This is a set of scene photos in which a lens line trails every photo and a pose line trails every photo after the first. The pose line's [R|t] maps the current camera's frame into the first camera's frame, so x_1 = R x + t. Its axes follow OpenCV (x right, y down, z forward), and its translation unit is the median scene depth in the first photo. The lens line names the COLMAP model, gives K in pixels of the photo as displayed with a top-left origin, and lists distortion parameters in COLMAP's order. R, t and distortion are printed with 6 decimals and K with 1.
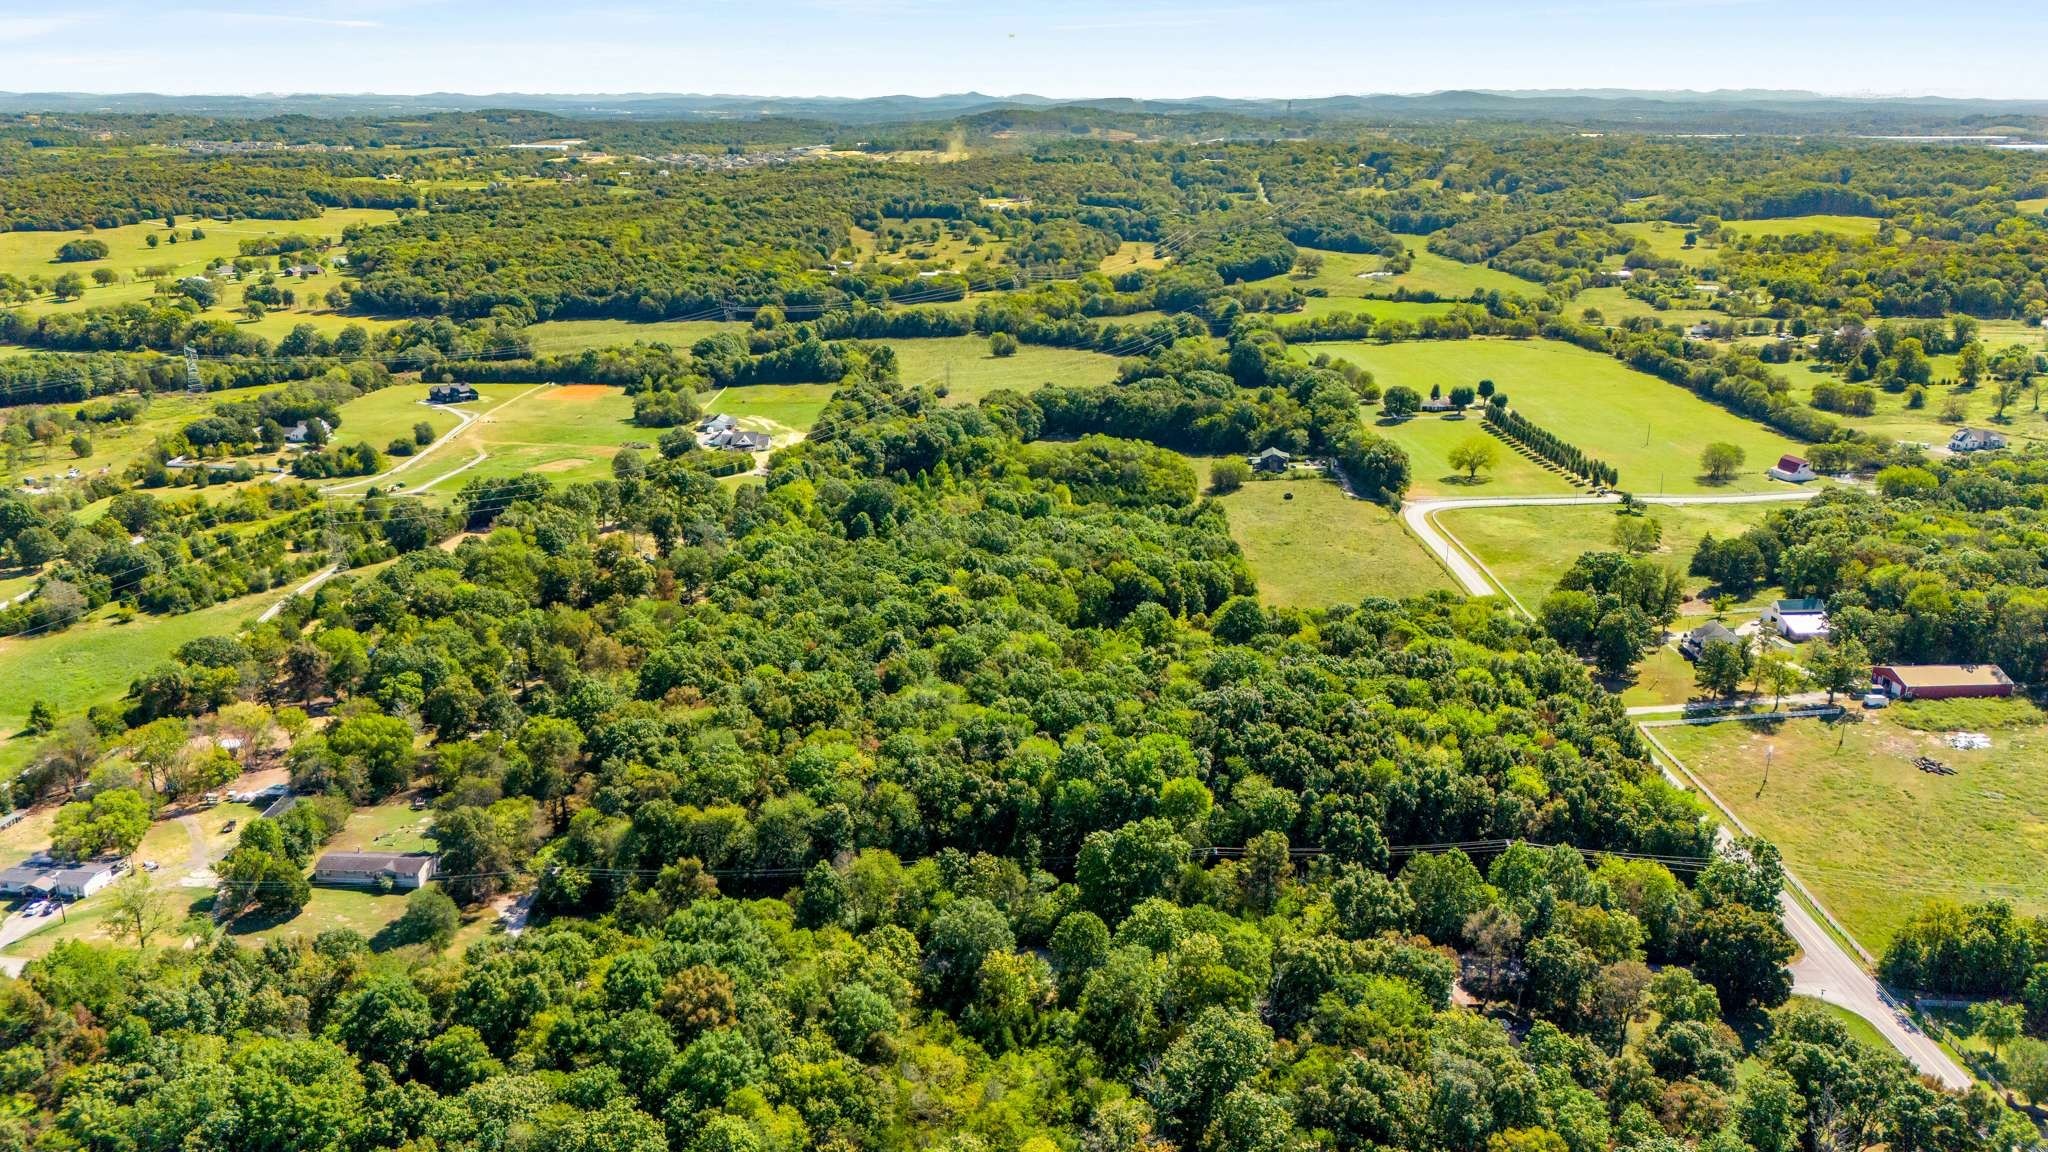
lens RADIAL K [[1497.9, 0, 1024.0], [0, 1497.9, 576.0], [0, 0, 1]] dist [0.088823, -0.092955]
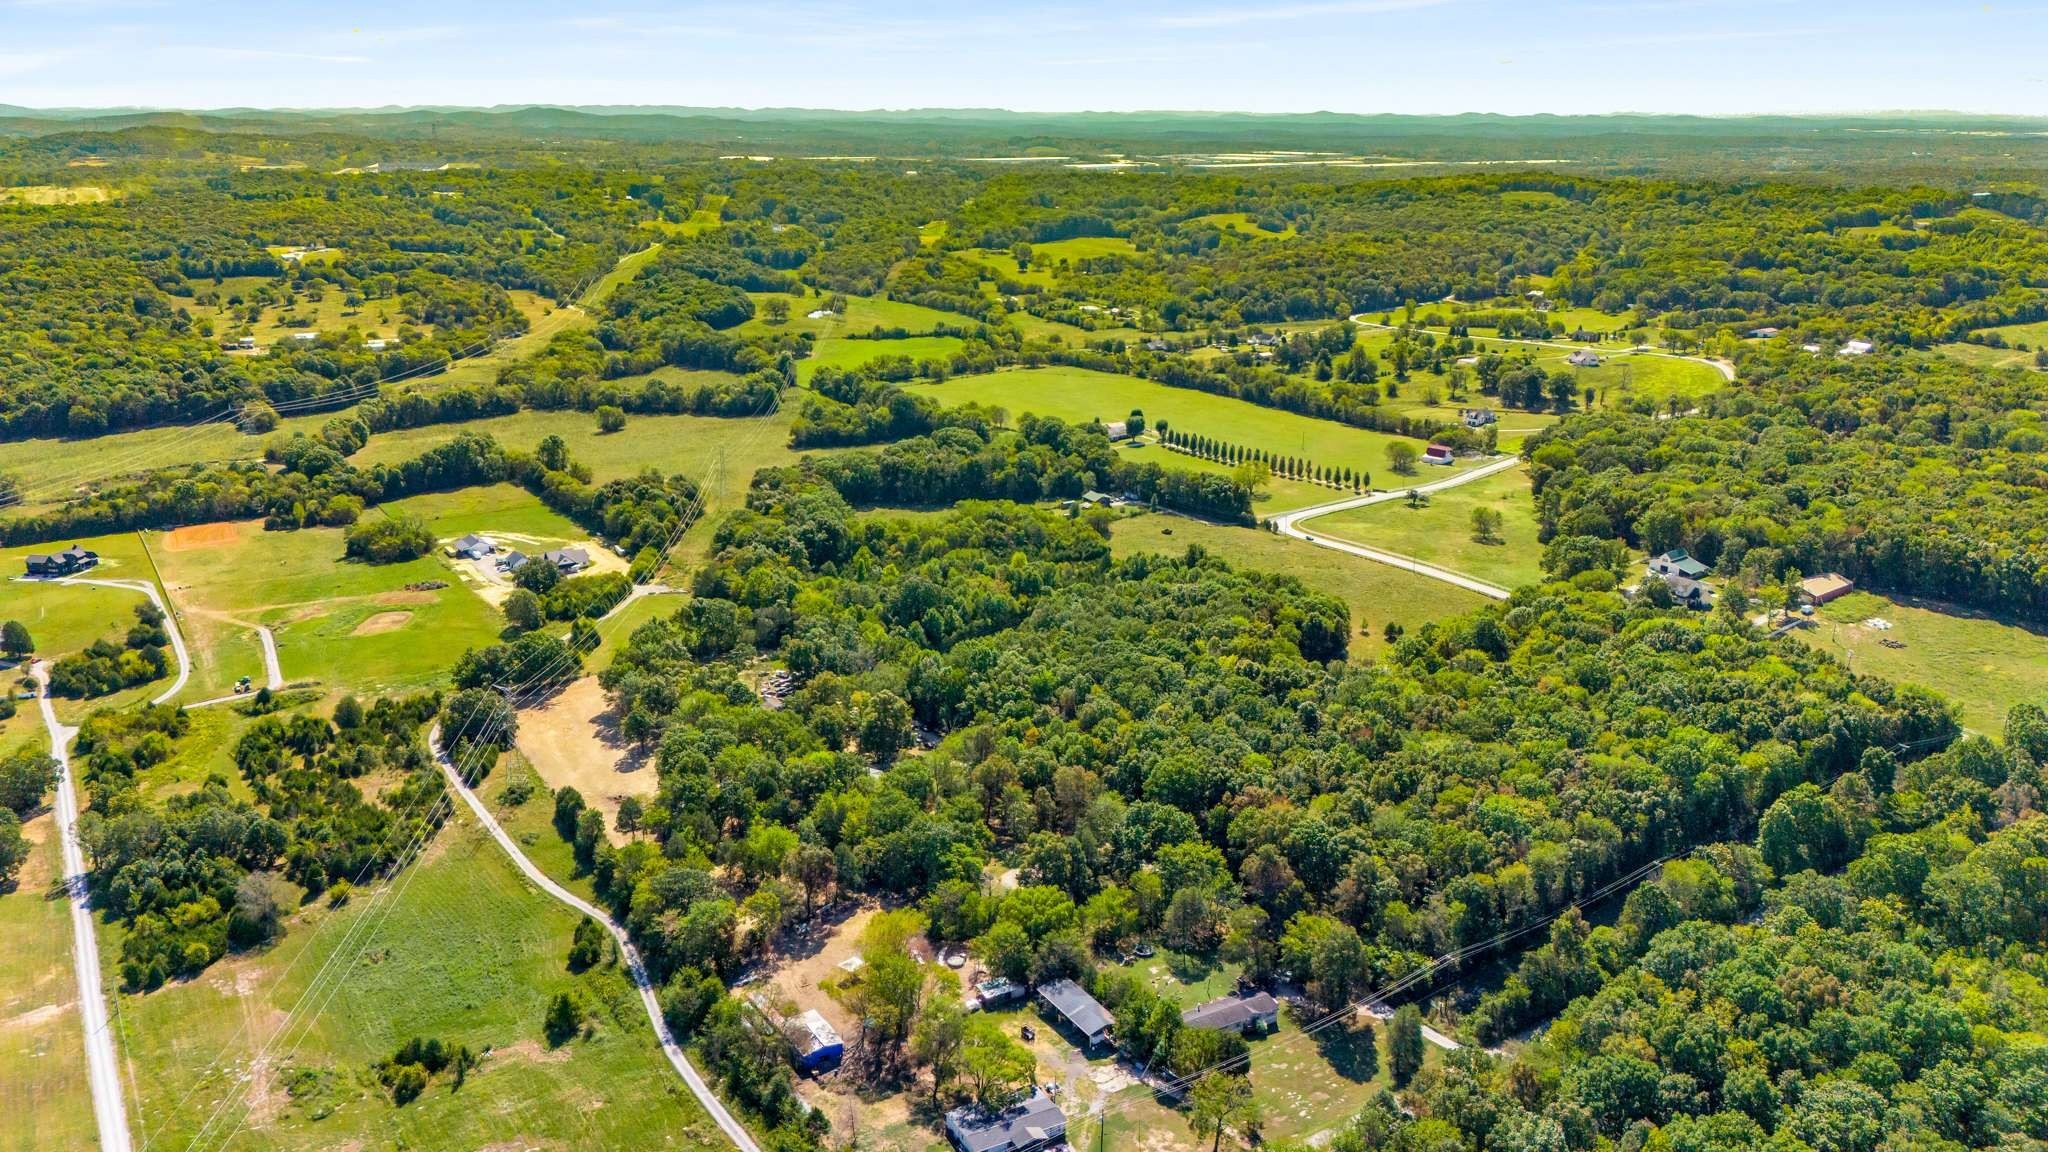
lens RADIAL K [[1492.8, 0, 1024.0], [0, 1492.8, 576.0], [0, 0, 1]] dist [0.089150, -0.088468]
pose [[0.833810, -0.163562, 0.527264, -0.506805], [0.167560, 0.985026, 0.040586, -0.082314], [-0.526007, 0.054507, 0.848731, 0.092982]]
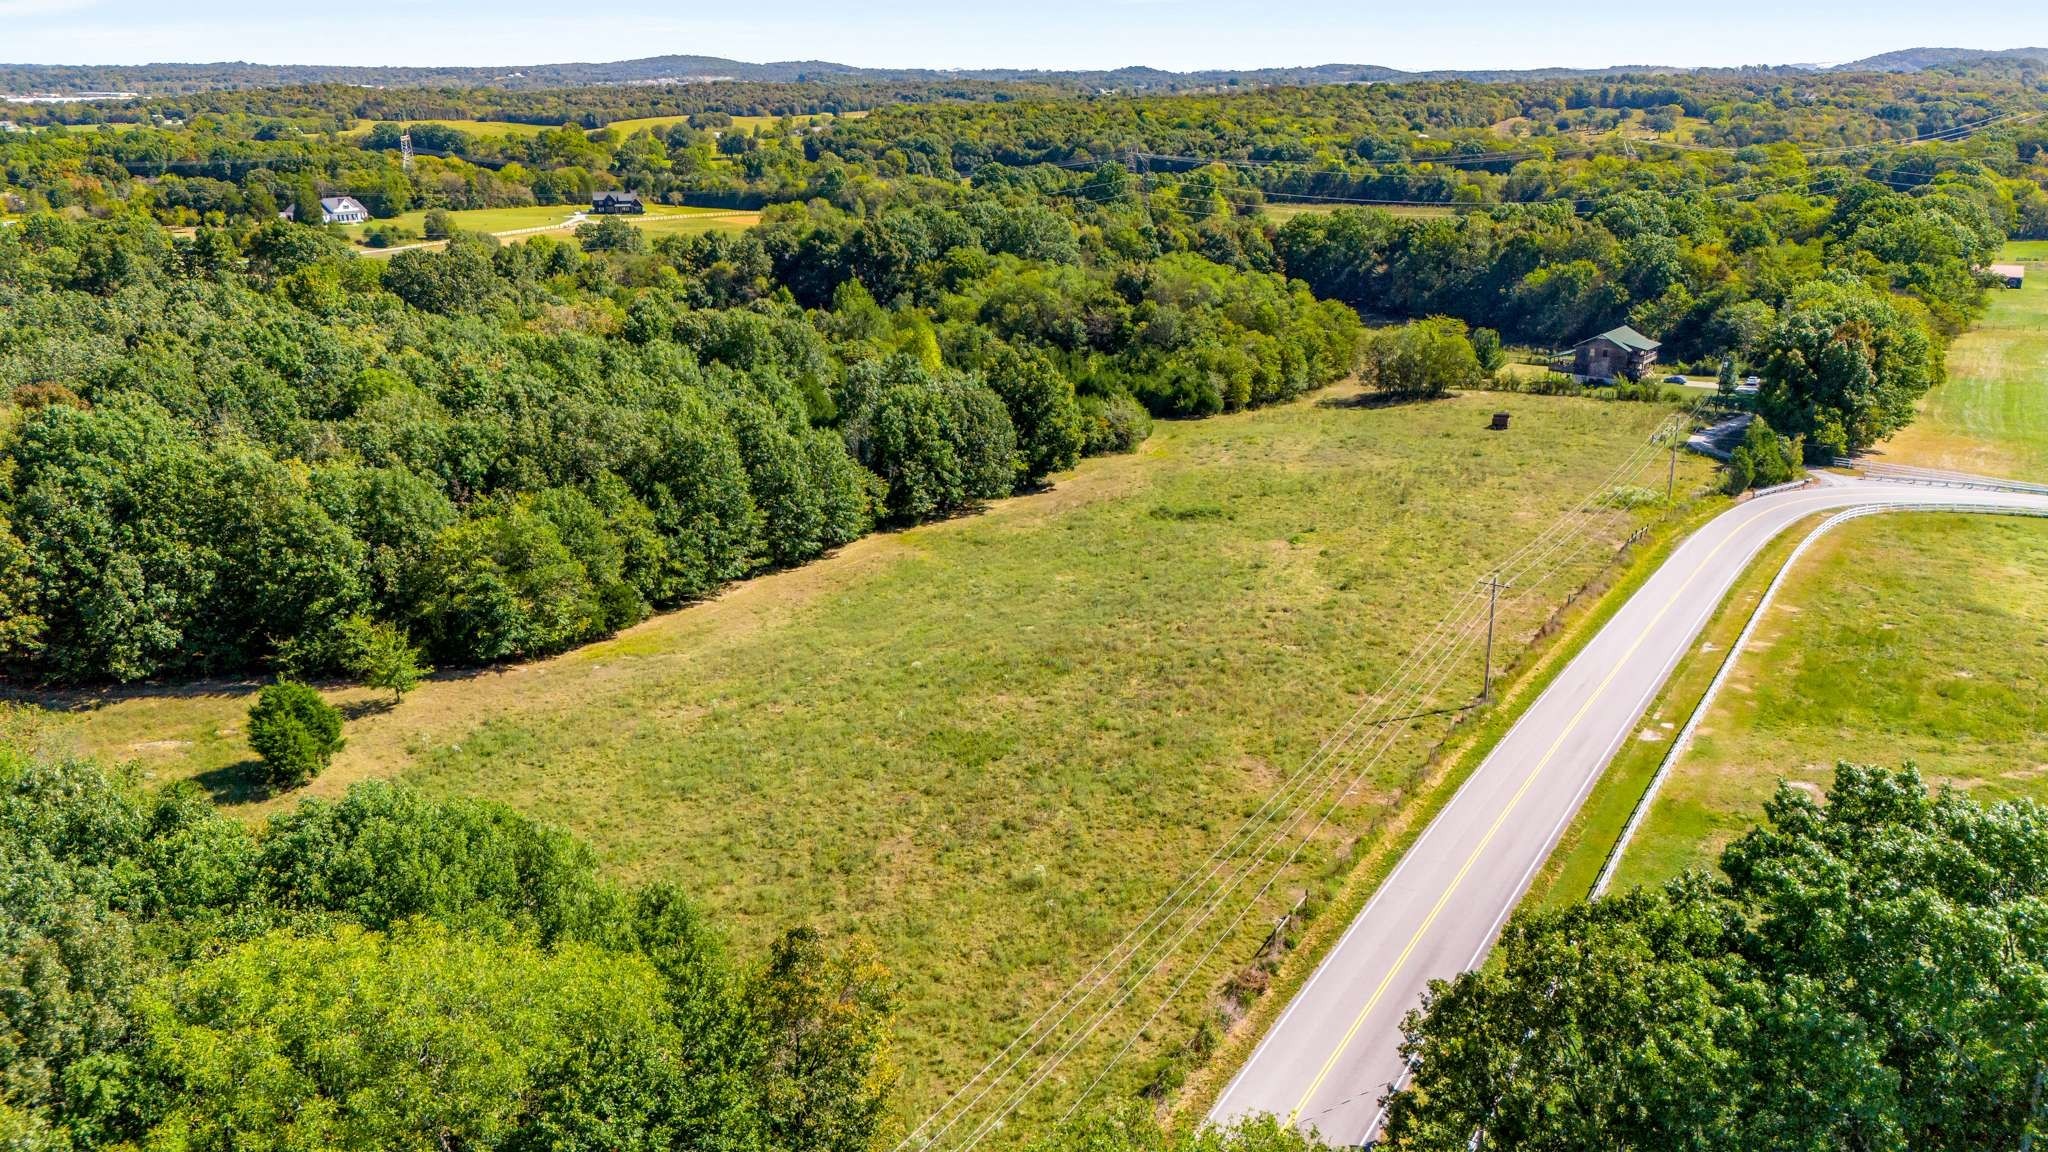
lens RADIAL K [[1492.8, 0, 1024.0], [0, 1492.8, 576.0], [0, 0, 1]] dist [0.089150, -0.088468]
pose [[0.851782, 0.164141, -0.497520, 0.257184], [-0.157400, 0.985957, 0.055809, -0.017958], [0.499693, 0.030773, 0.865656, 0.619898]]
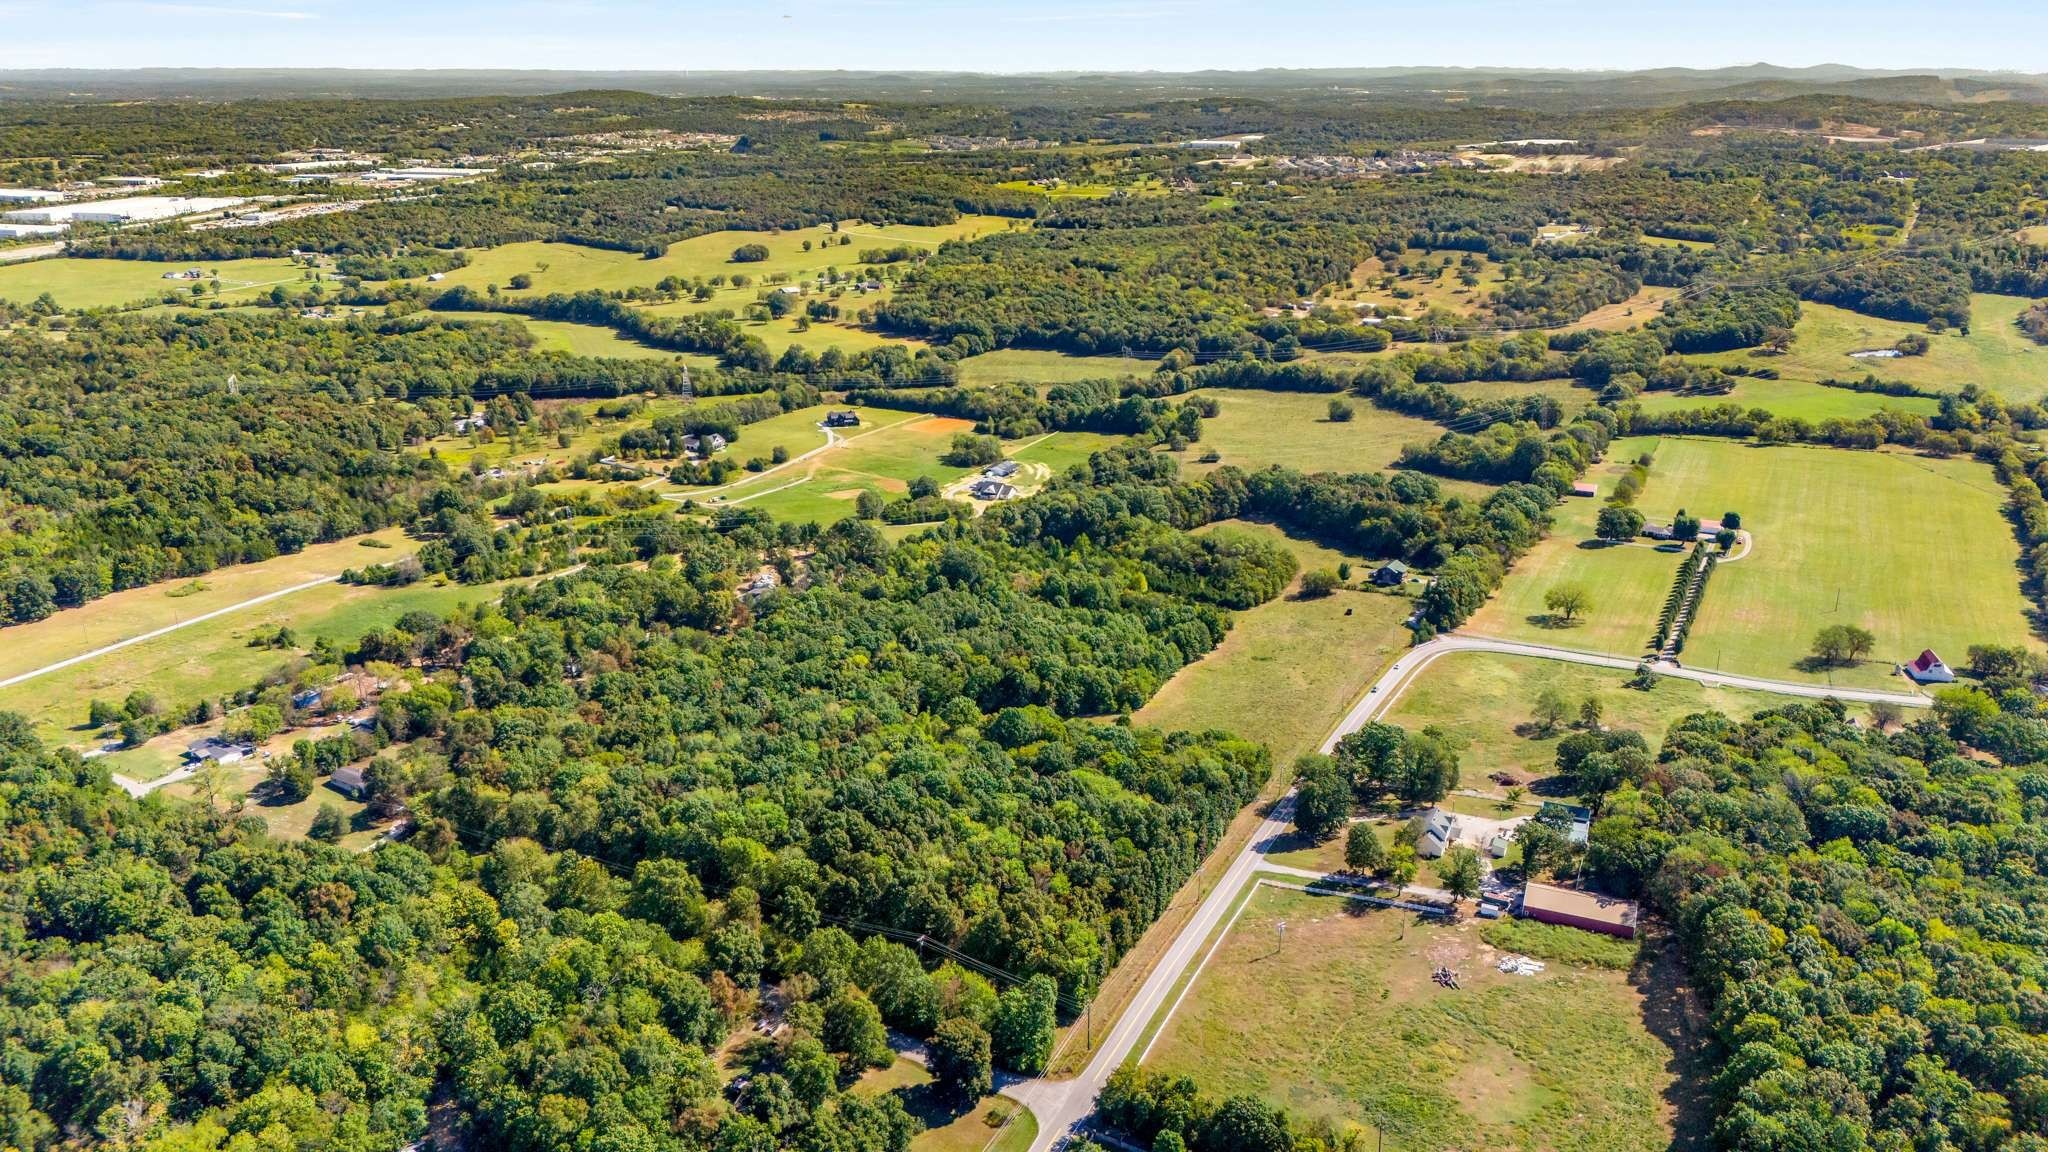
lens RADIAL K [[1499.3, 0, 1024.0], [0, 1499.3, 576.0], [0, 0, 1]] dist [0.066632, -0.046594]
pose [[0.889604, 0.144381, -0.433312, 0.420853], [-0.136827, 0.989394, 0.048760, -0.096911], [0.435756, 0.015912, 0.899924, -0.067242]]
